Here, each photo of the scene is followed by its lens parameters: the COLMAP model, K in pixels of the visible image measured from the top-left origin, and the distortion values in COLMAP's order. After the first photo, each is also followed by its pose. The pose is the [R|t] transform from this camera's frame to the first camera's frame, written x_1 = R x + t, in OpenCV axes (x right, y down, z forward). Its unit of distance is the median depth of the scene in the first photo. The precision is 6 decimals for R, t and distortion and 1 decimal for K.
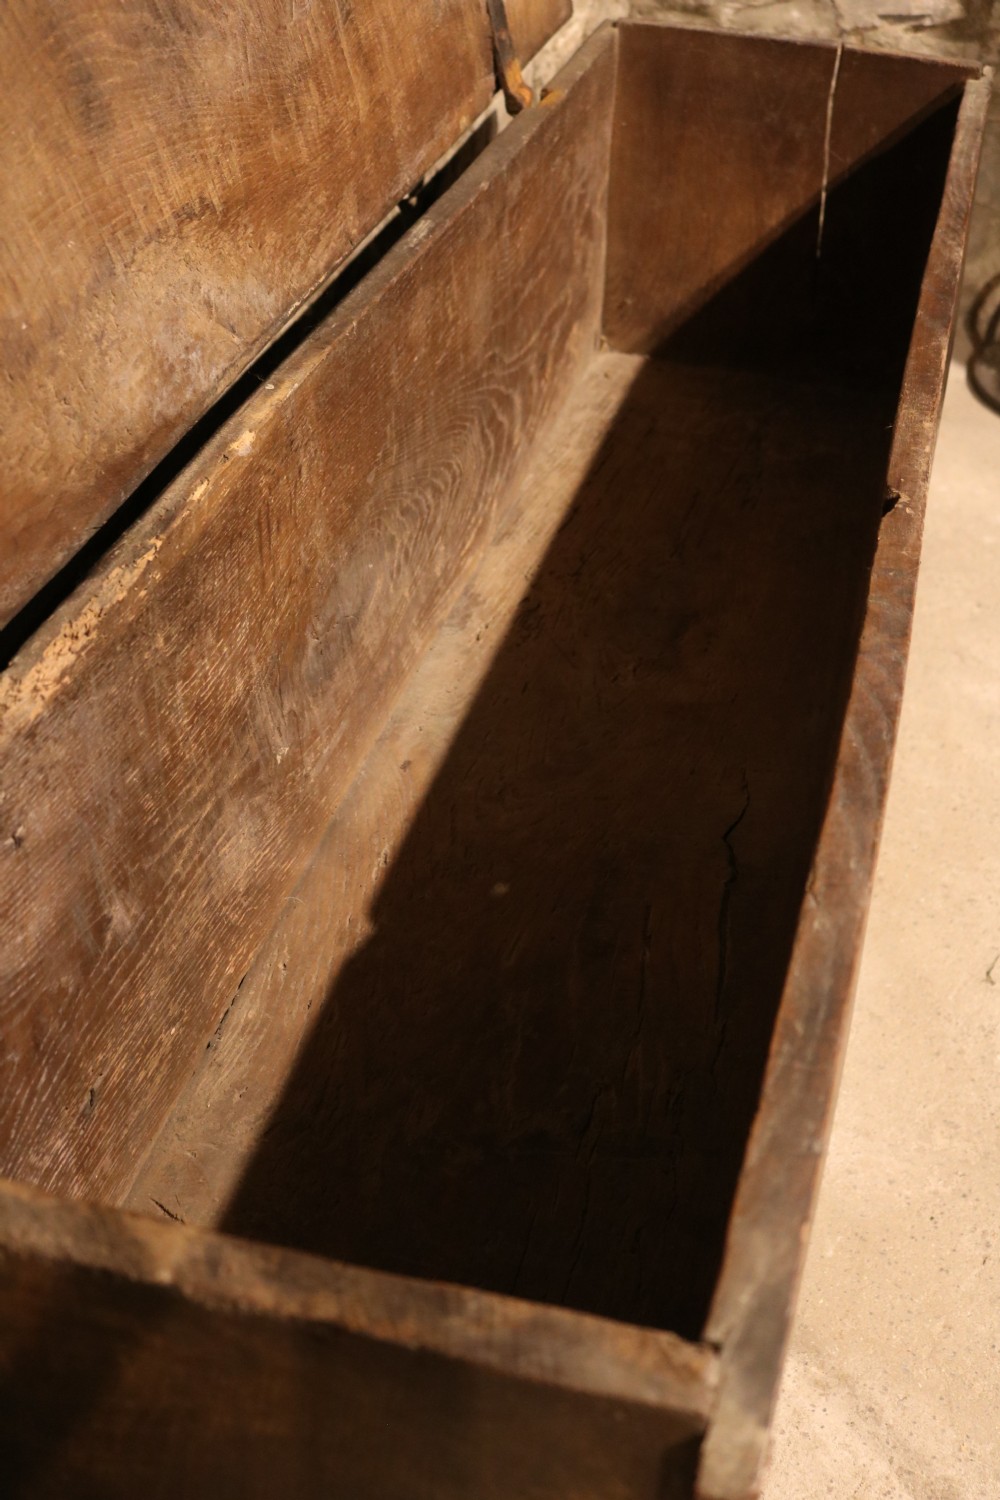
lens RADIAL K [[1615.3, 0, 498.8], [0, 1615.3, 744.3], [0, 0, 1]] dist [-0.087942, 0.000000]
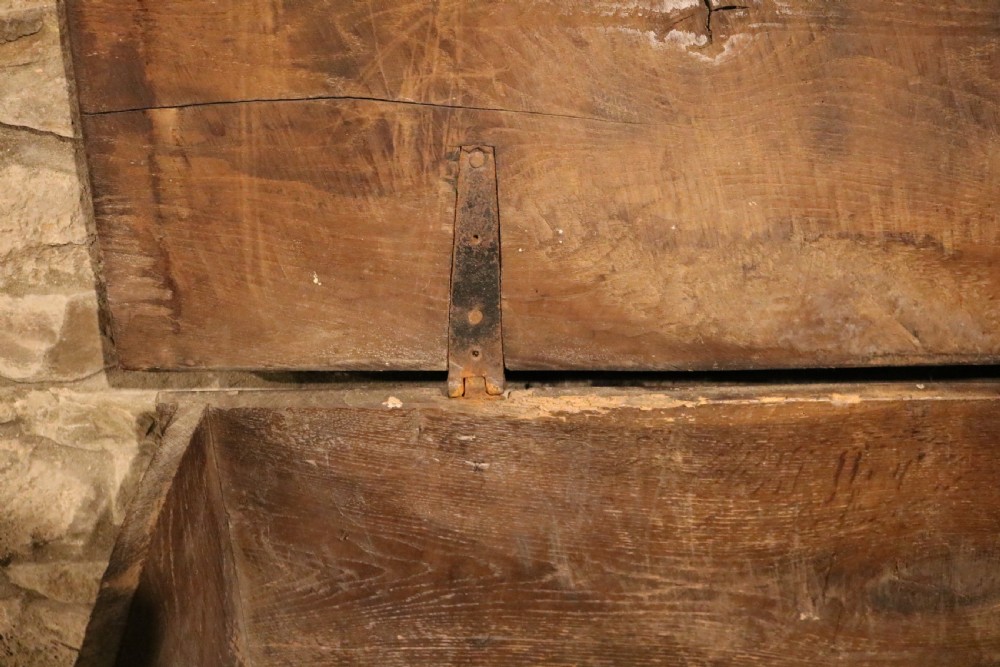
lens RADIAL K [[1076.9, 0, 504.3], [0, 1076.9, 333.5], [0, 0, 1]] dist [-0.087942, 0.000000]
pose [[0.309037, 0.497343, -0.810646, 0.469342], [-0.601011, 0.762725, 0.238823, -0.282628], [0.737076, 0.413402, 0.534619, 0.300853]]
